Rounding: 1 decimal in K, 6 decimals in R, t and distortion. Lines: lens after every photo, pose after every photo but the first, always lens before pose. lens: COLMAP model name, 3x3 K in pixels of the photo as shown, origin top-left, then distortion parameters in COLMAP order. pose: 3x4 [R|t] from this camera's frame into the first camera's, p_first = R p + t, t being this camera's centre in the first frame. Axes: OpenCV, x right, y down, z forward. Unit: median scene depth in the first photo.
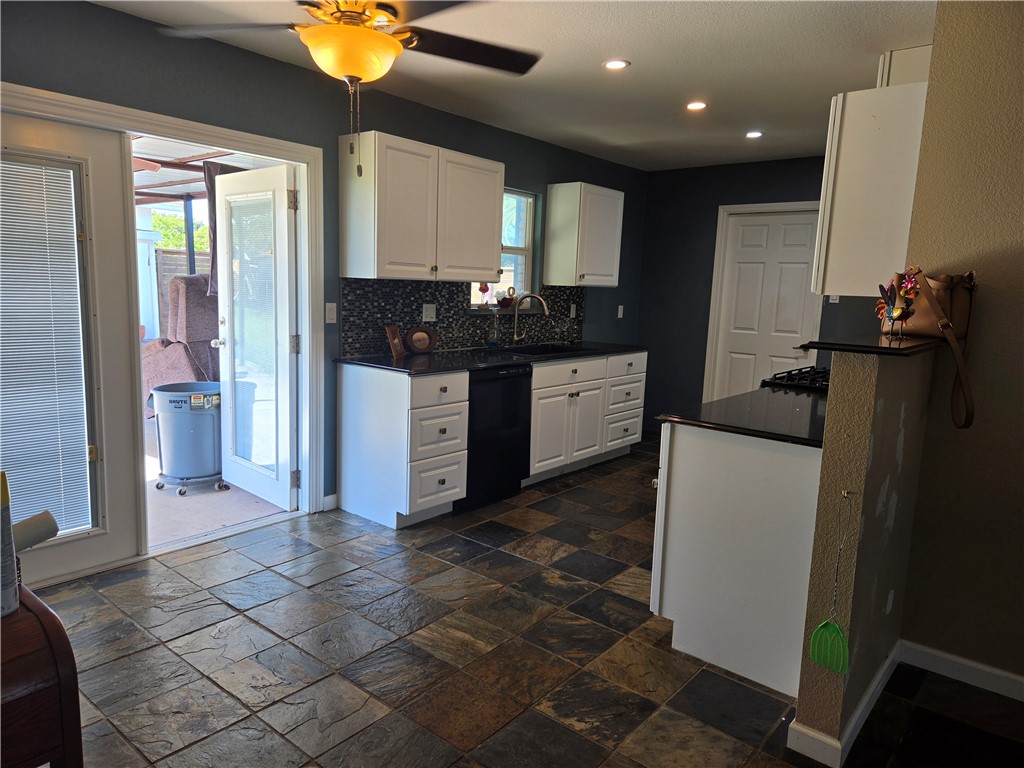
lens RADIAL K [[697.3, 0, 512.0], [0, 697.3, 384.0], [0, 0, 1]] dist [0.088561, -0.056546]
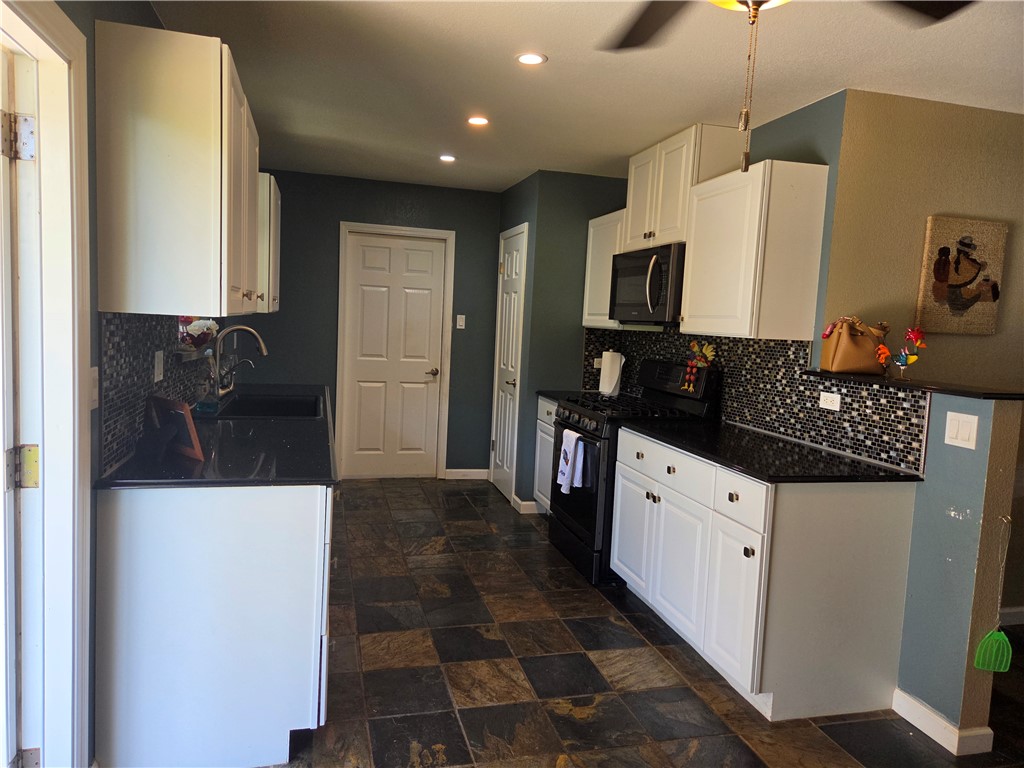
lens RADIAL K [[679.4, 0, 508.2], [0, 679.4, 377.3], [0, 0, 1]] dist [0.068204, -0.053785]
pose [[0.579943, -0.078662, 0.810850, -0.466750], [0.089406, 0.995461, 0.032626, -0.096549], [-0.809736, 0.053574, 0.584344, 0.496454]]
